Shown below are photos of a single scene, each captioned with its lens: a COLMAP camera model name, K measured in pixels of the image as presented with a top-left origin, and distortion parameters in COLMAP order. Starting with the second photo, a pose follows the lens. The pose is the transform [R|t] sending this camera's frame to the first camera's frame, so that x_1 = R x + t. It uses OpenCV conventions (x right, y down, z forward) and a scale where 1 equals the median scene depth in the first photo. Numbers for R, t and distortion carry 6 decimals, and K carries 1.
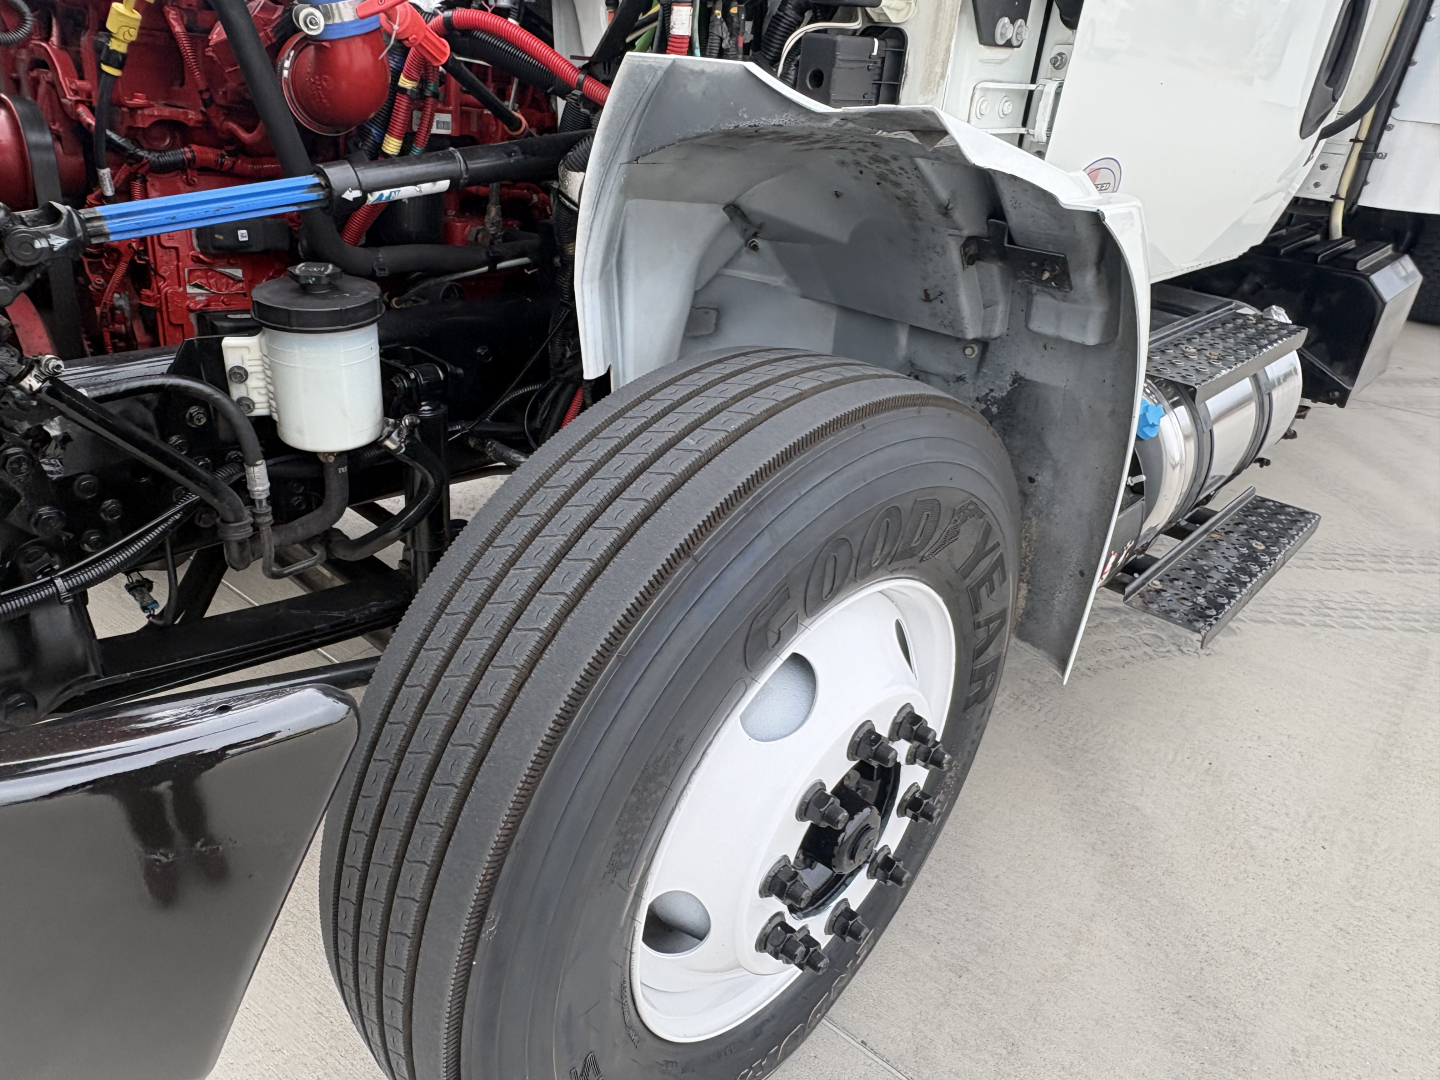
lens RADIAL K [[1006.5, 0, 719.9], [0, 1006.5, 659.9], [0, 0, 1]] dist [-0.012771, 0.006553]
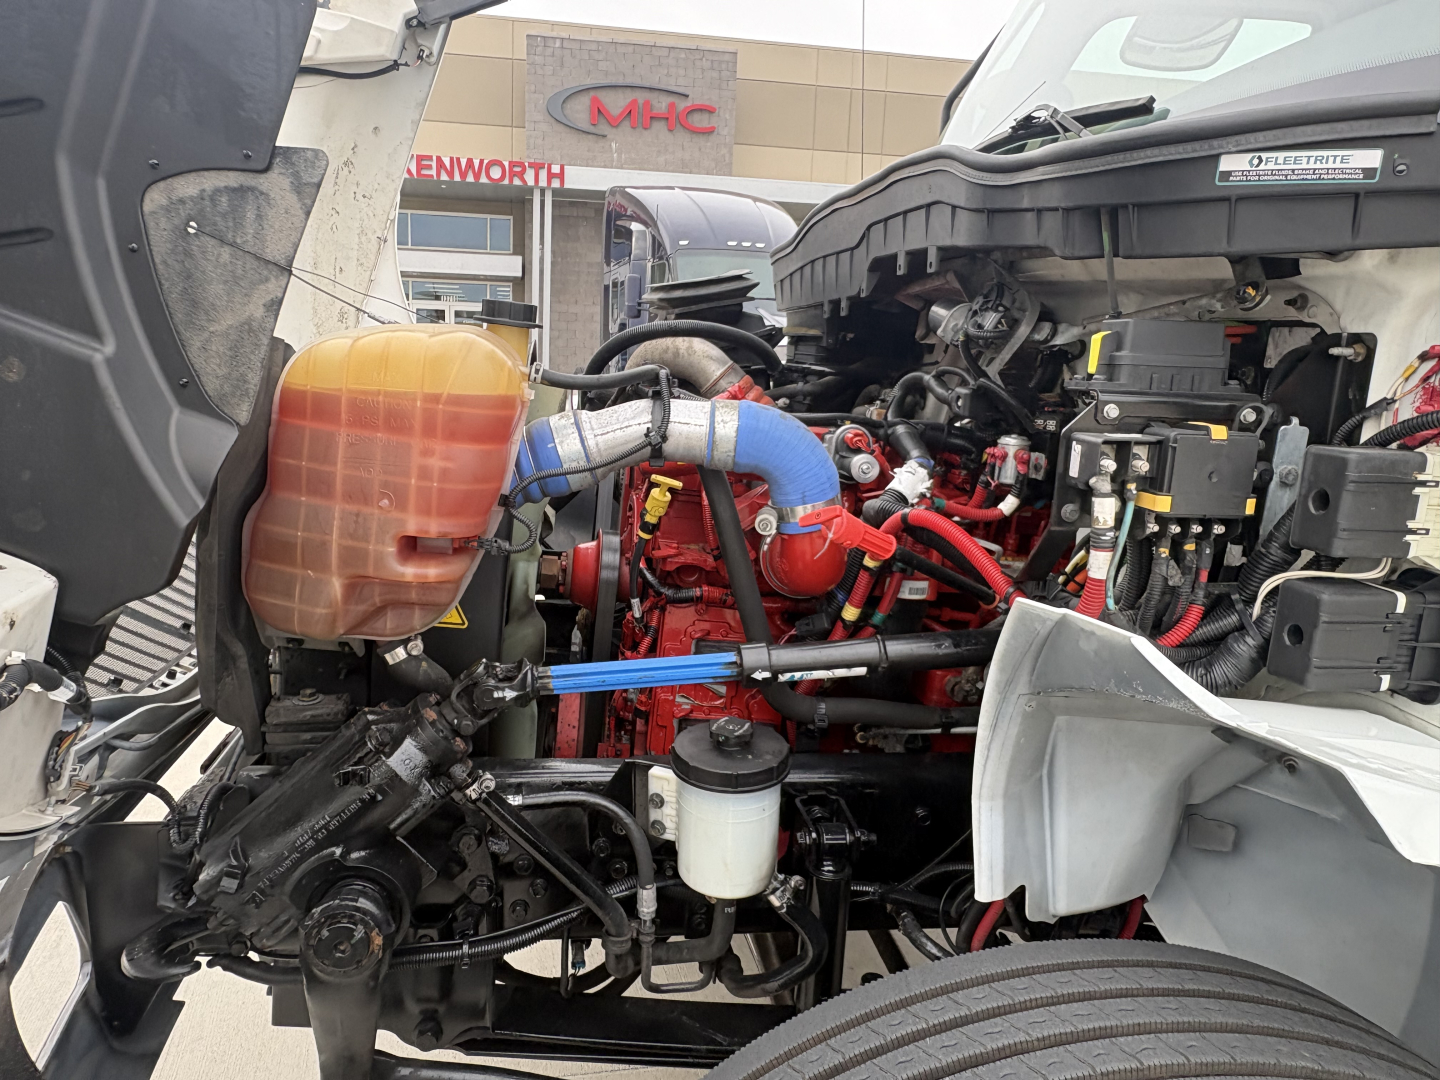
lens RADIAL K [[1103.9, 0, 720.5], [0, 1103.9, 552.7], [0, 0, 1]] dist [0.058597, -0.067314]
pose [[0.735569, 0.114071, -0.667777, 0.315113], [-0.317526, 0.928793, -0.191103, -0.322801], [0.598428, 0.352606, 0.719412, 0.108753]]
